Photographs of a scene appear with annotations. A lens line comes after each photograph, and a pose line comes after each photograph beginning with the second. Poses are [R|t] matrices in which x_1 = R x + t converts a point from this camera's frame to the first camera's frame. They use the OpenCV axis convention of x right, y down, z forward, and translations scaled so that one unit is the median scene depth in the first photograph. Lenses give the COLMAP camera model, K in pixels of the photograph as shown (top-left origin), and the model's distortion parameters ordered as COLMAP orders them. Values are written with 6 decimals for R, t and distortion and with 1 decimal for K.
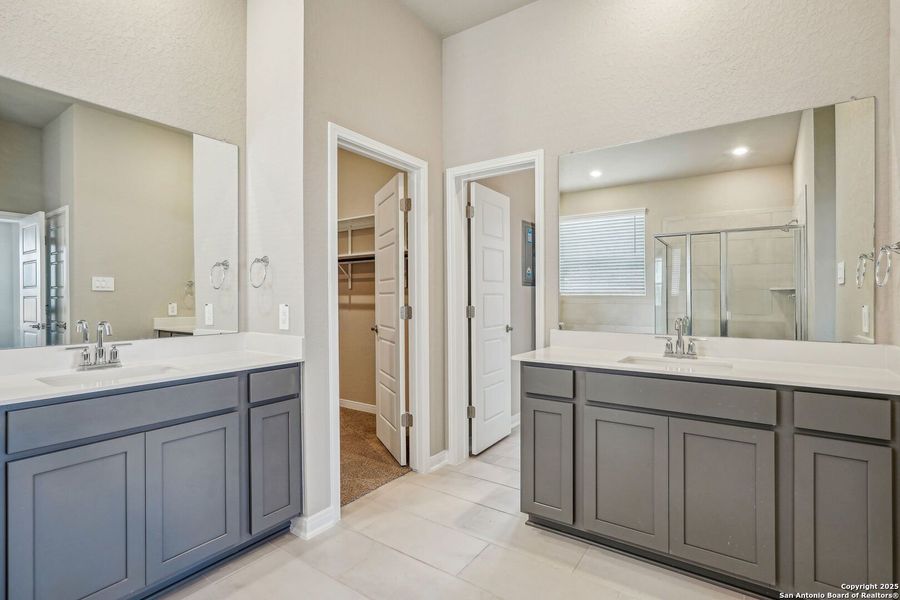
lens RADIAL K [[437.0, 0, 460.6], [0, 437.0, 296.5], [0, 0, 1]] dist [0.001071, 0.000550]
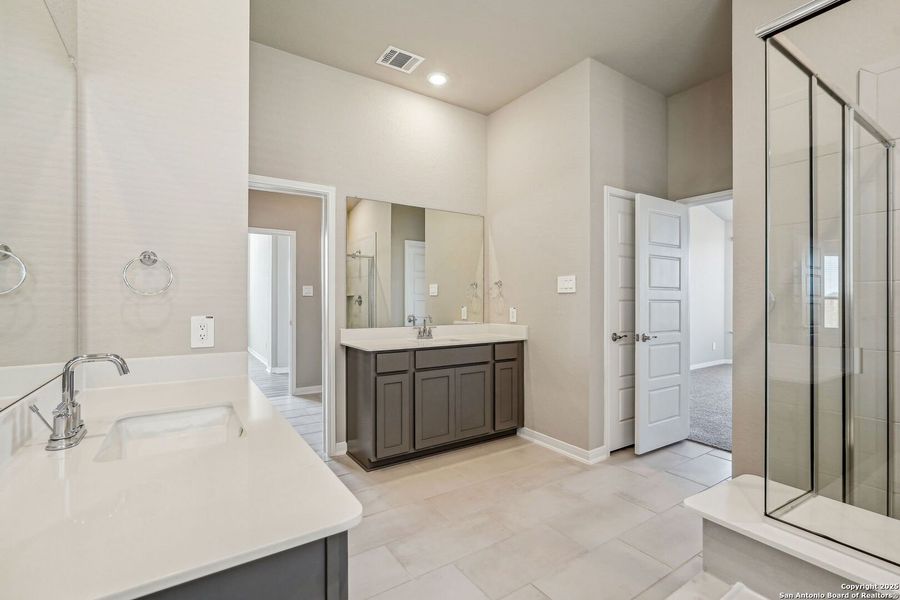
lens RADIAL K [[408.3, 0, 454.7], [0, 408.3, 299.2], [0, 0, 1]] dist [-0.001389, -0.000057]
pose [[0.923373, 0.003545, -0.383887, 0.030457], [-0.001713, 0.999985, 0.005113, -0.025646], [0.383900, -0.004064, 0.923366, -0.634850]]
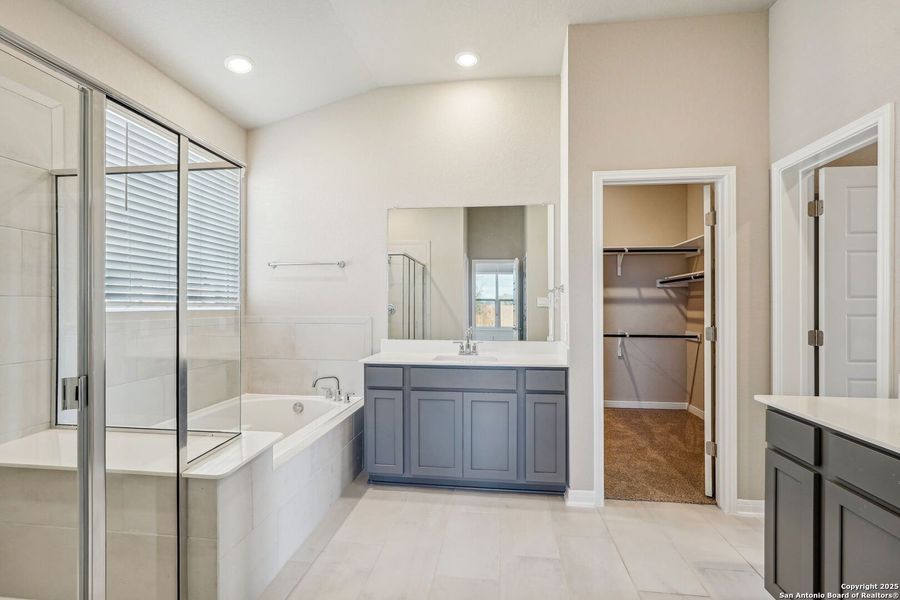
lens RADIAL K [[410.2, 0, 442.6], [0, 410.2, 307.5], [0, 0, 1]] dist [-0.001322, 0.000234]
pose [[0.448944, 0.004248, -0.893550, 0.577649], [-0.000132, 0.999989, 0.004688, -0.034180], [0.893560, -0.001986, 0.448940, 0.134081]]
